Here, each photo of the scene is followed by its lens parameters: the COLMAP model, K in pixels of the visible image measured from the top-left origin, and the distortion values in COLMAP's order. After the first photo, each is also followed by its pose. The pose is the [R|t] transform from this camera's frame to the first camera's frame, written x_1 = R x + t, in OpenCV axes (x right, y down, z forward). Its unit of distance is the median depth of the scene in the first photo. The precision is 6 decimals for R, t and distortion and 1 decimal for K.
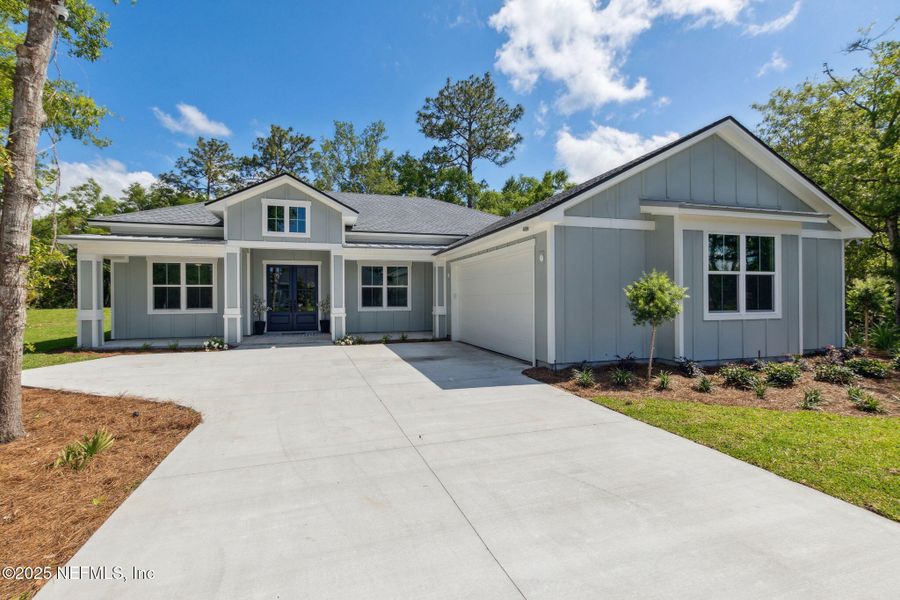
lens RADIAL K [[423.4, 0, 450.0], [0, 423.4, 300.0], [0, 0, 1]] dist [-0.002587, -0.000174]
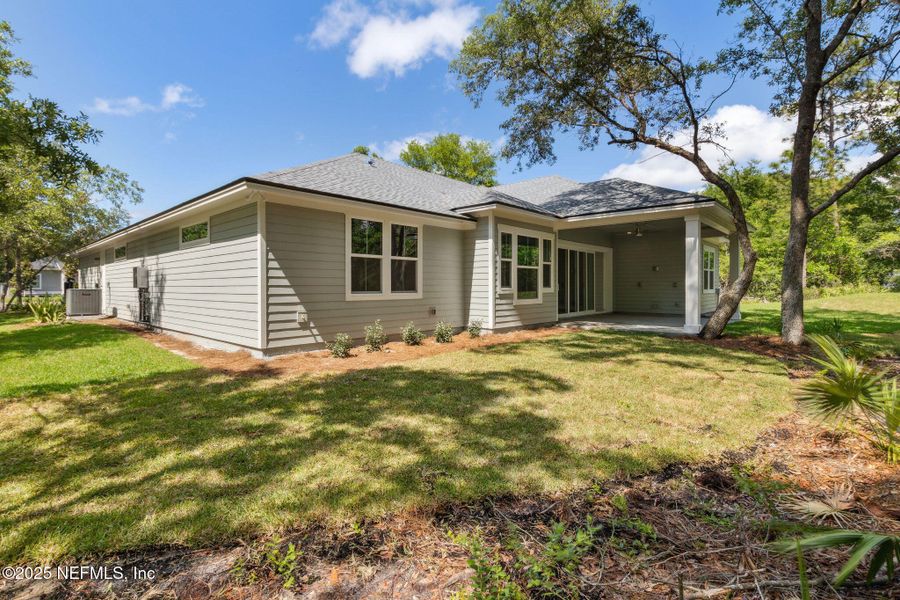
lens RADIAL K [[423.4, 0, 450.0], [0, 423.4, 300.0], [0, 0, 1]] dist [-0.002587, -0.000174]
pose [[0.855470, -0.008533, 0.517782, -0.900766], [-0.017161, 0.998848, 0.044814, 0.001340], [-0.517568, -0.047223, 0.854338, 0.384895]]
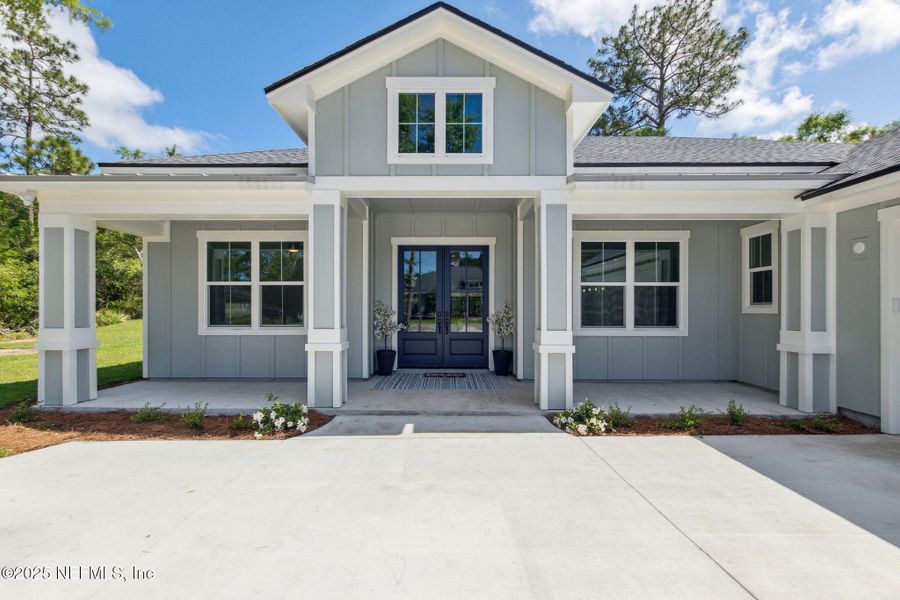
lens RADIAL K [[423.4, 0, 450.0], [0, 423.4, 300.0], [0, 0, 1]] dist [-0.002587, -0.000174]
pose [[0.956153, 0.000882, -0.292866, -0.235876], [-0.007737, 0.999722, -0.022251, -0.002392], [0.292766, 0.023542, 0.955894, 0.561547]]
